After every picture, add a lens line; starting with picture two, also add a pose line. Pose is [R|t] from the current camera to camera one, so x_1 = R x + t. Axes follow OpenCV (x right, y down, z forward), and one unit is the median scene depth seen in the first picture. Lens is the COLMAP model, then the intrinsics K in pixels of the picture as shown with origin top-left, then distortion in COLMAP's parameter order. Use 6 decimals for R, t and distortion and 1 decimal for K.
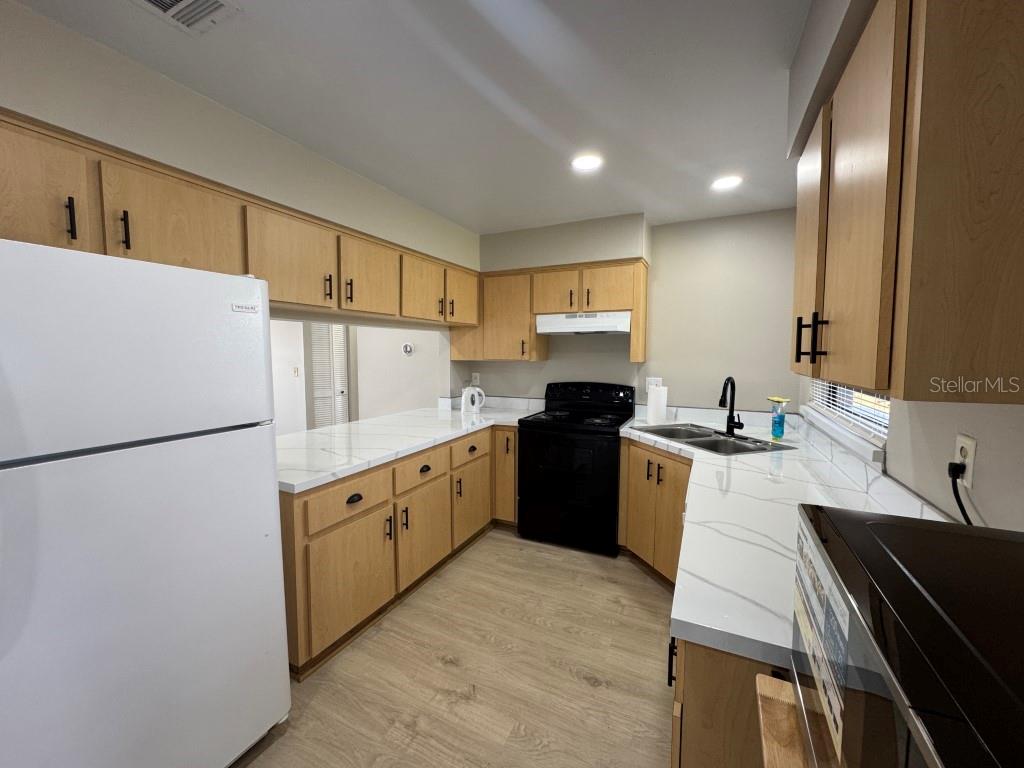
lens RADIAL K [[408.1, 0, 512.0], [0, 408.1, 383.4], [0, 0, 1]] dist [-0.001680, 0.000652]
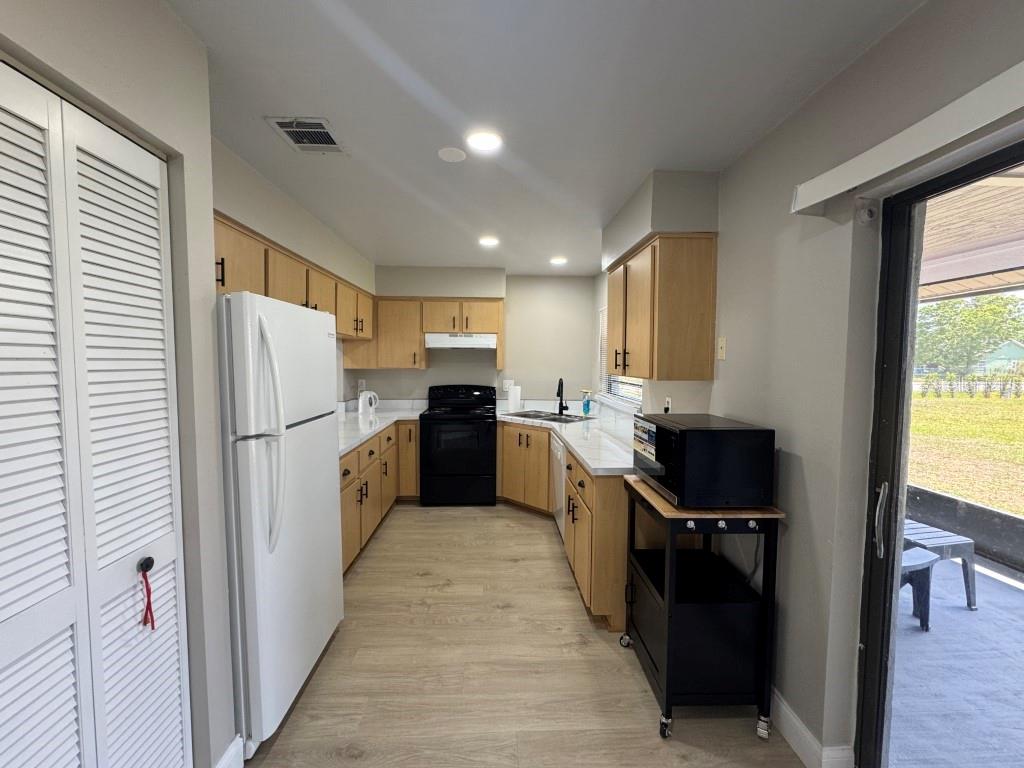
lens RADIAL K [[408.1, 0, 511.2], [0, 408.1, 384.5], [0, 0, 1]] dist [-0.001680, 0.000652]
pose [[0.880147, -0.021410, 0.474218, -0.337912], [0.029191, 0.999533, -0.009052, 0.014379], [-0.473803, 0.021810, 0.880361, -0.275493]]
